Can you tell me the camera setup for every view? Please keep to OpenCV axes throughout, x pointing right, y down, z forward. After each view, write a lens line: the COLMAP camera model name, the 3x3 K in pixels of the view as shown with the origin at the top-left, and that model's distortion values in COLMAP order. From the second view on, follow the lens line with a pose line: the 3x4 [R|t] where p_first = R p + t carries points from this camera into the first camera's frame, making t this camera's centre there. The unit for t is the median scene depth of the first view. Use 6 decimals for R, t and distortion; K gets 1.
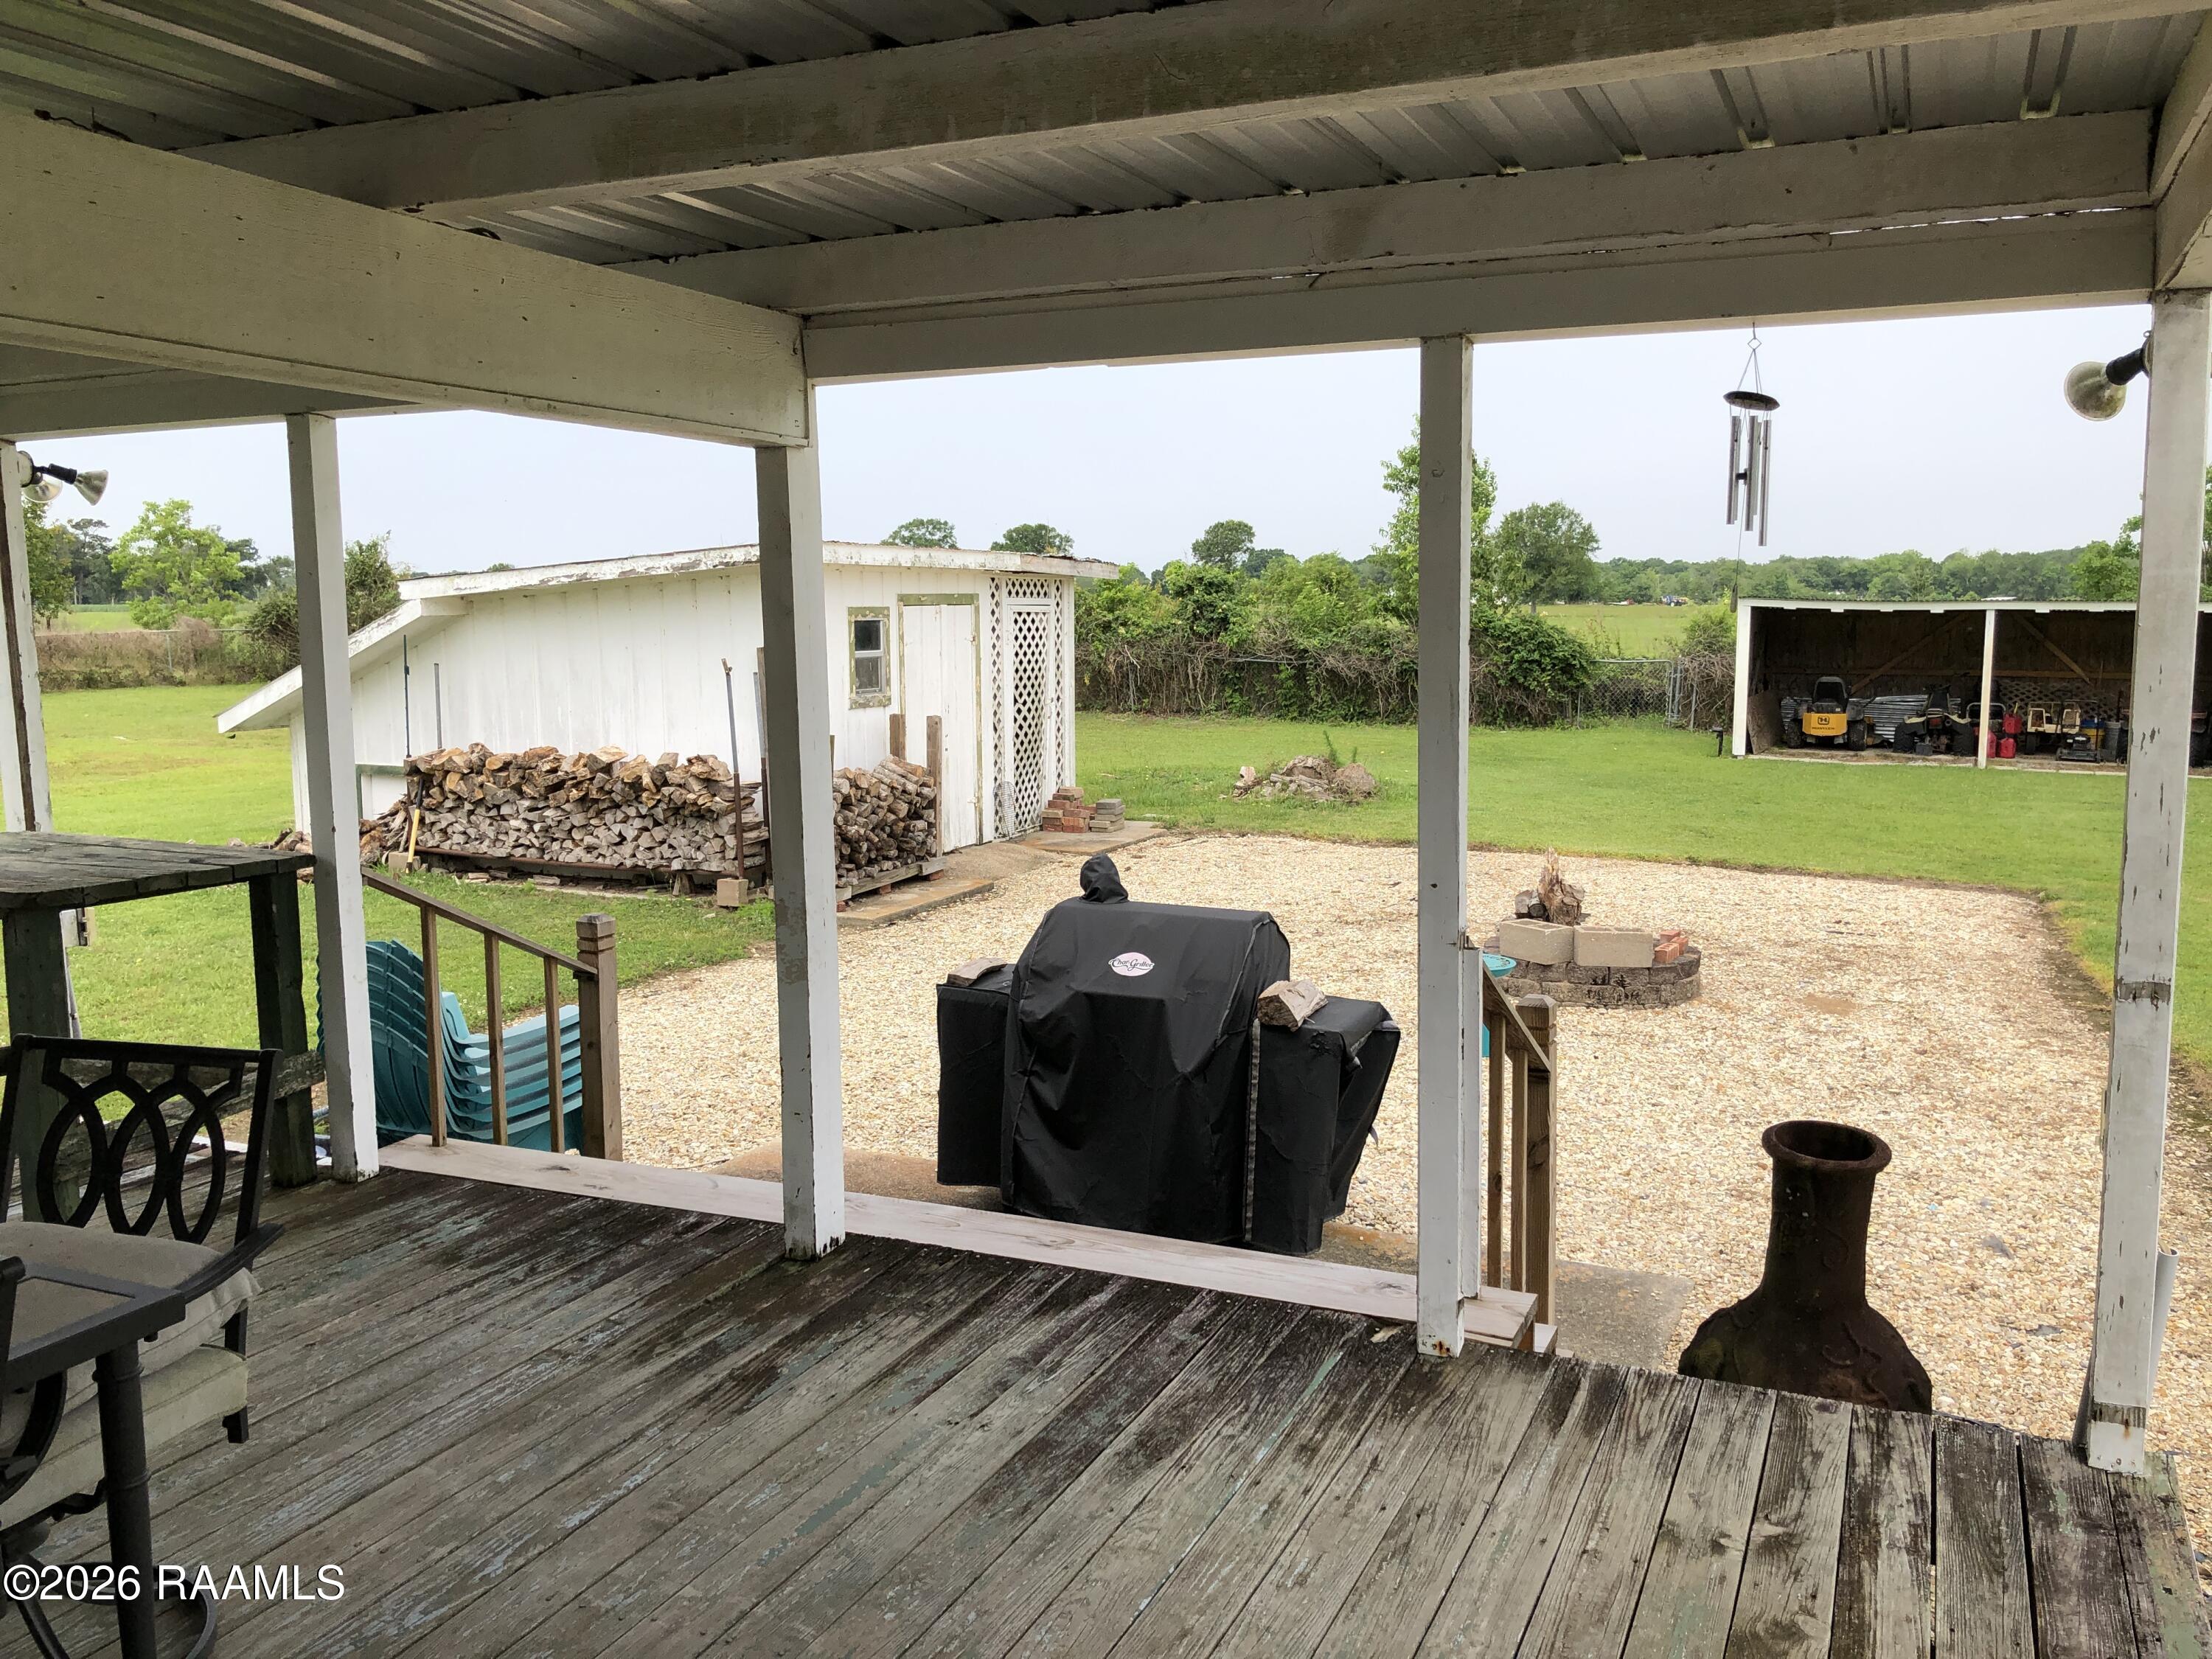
lens RADIAL K [[1823.1, 0, 1112.3], [0, 1823.1, 841.5], [0, 0, 1]] dist [0.039281, -0.035714]
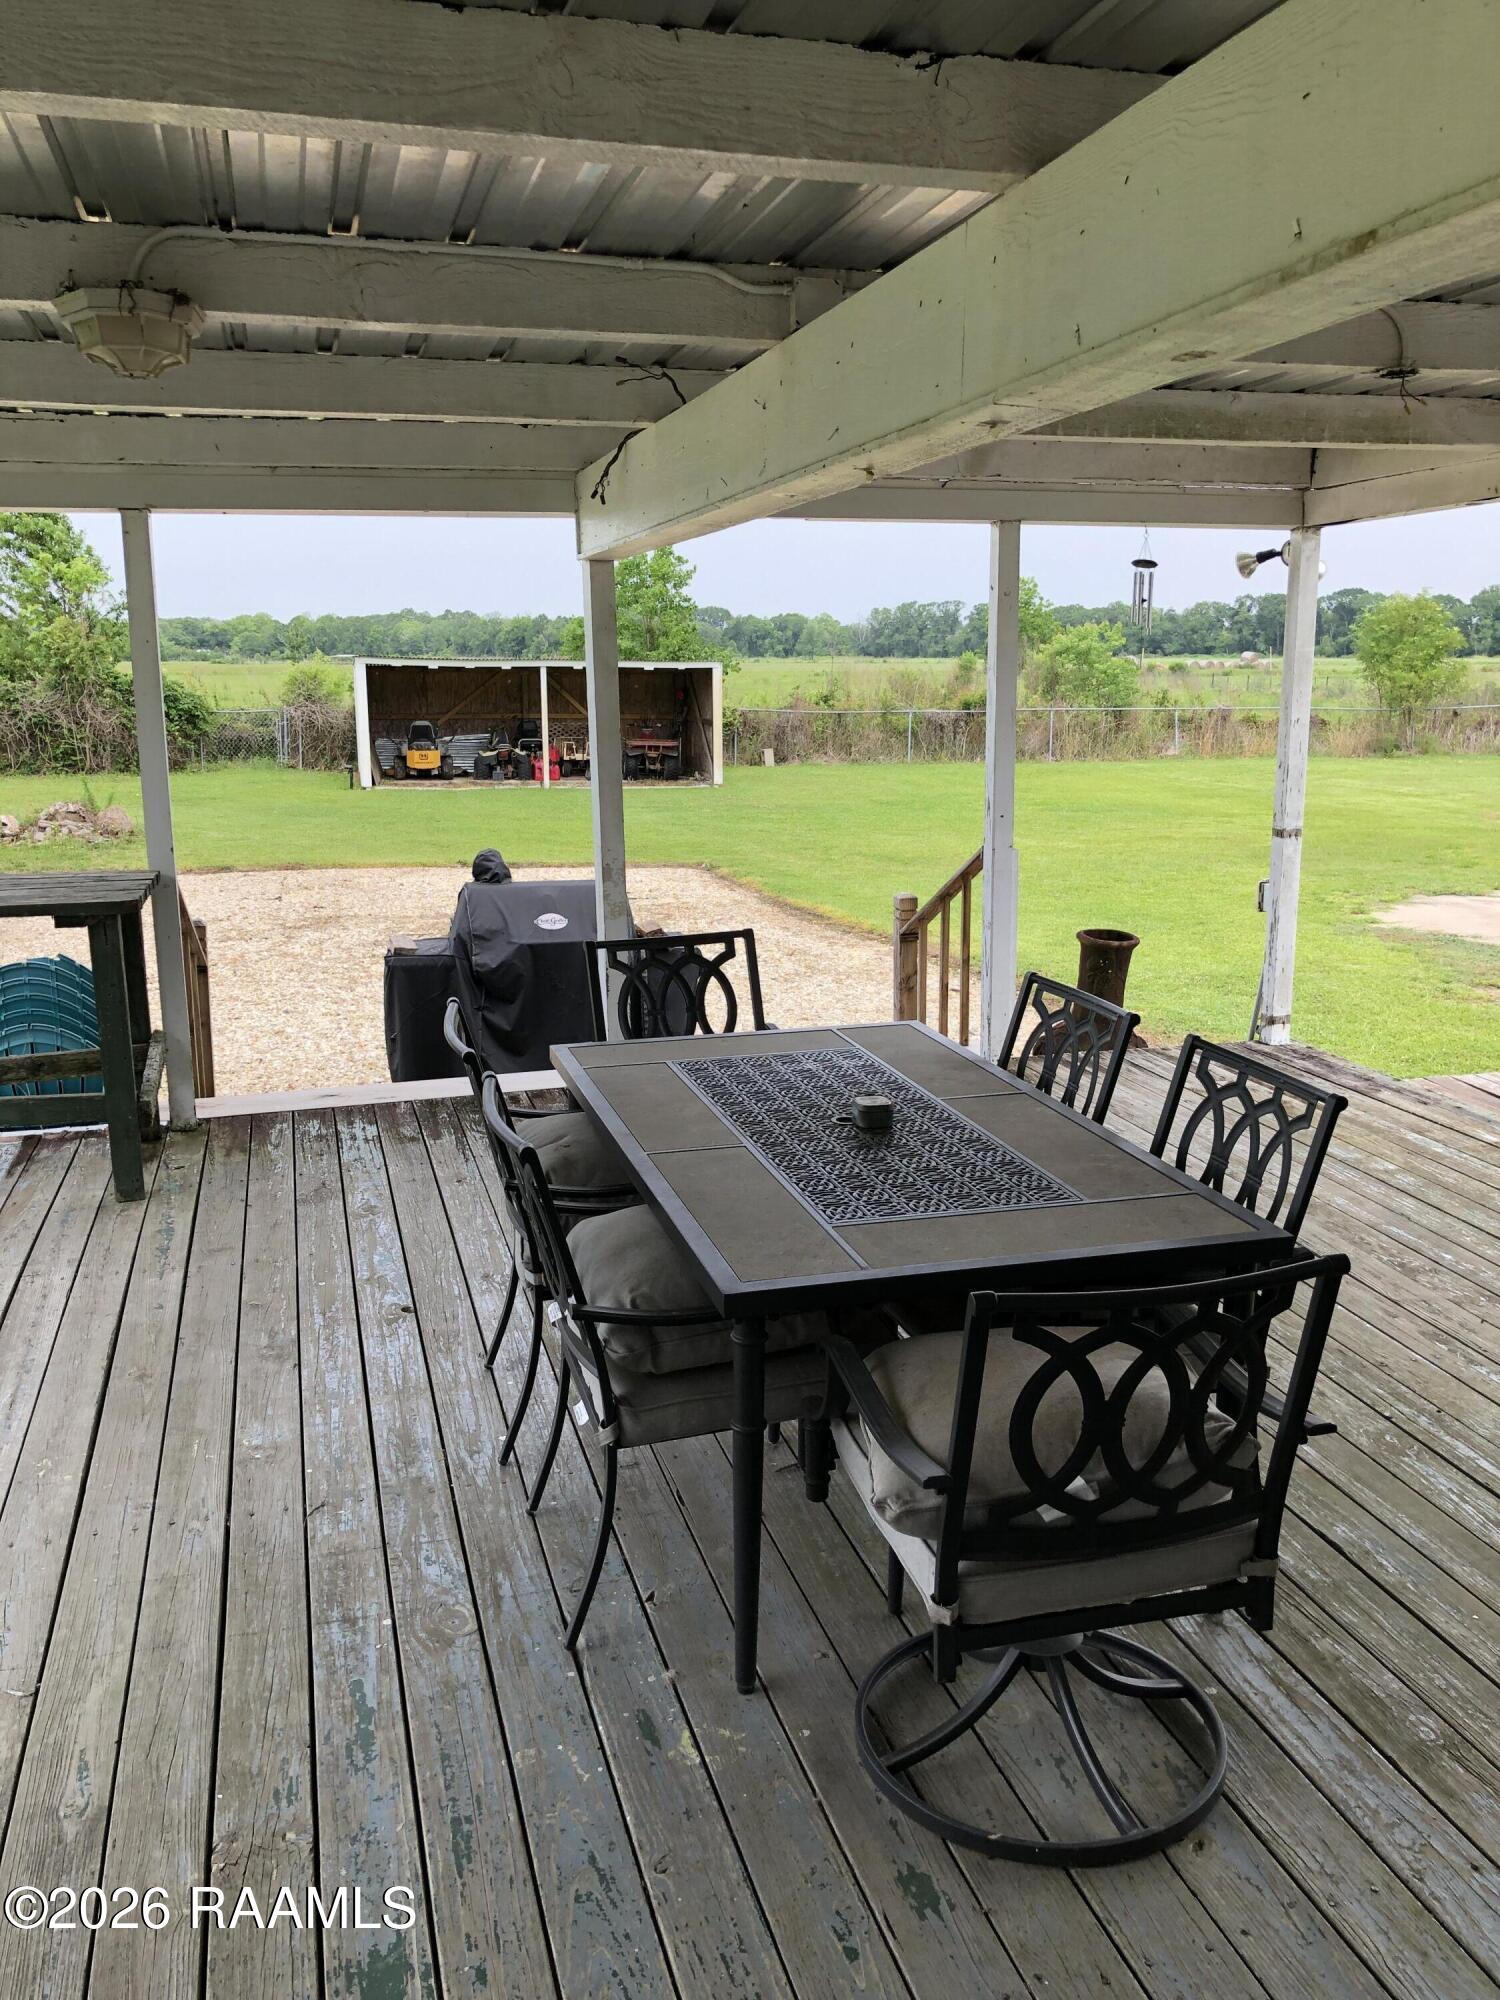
lens RADIAL K [[1663.1, 0, 747.0], [0, 1663.1, 992.5], [0, 0, 1]] dist [0.038414, 0.001347]
pose [[0.776767, -0.124756, 0.617308, -0.170658], [0.083140, 0.991918, 0.095847, 0.002856], [-0.624276, -0.023128, 0.780861, -0.027564]]
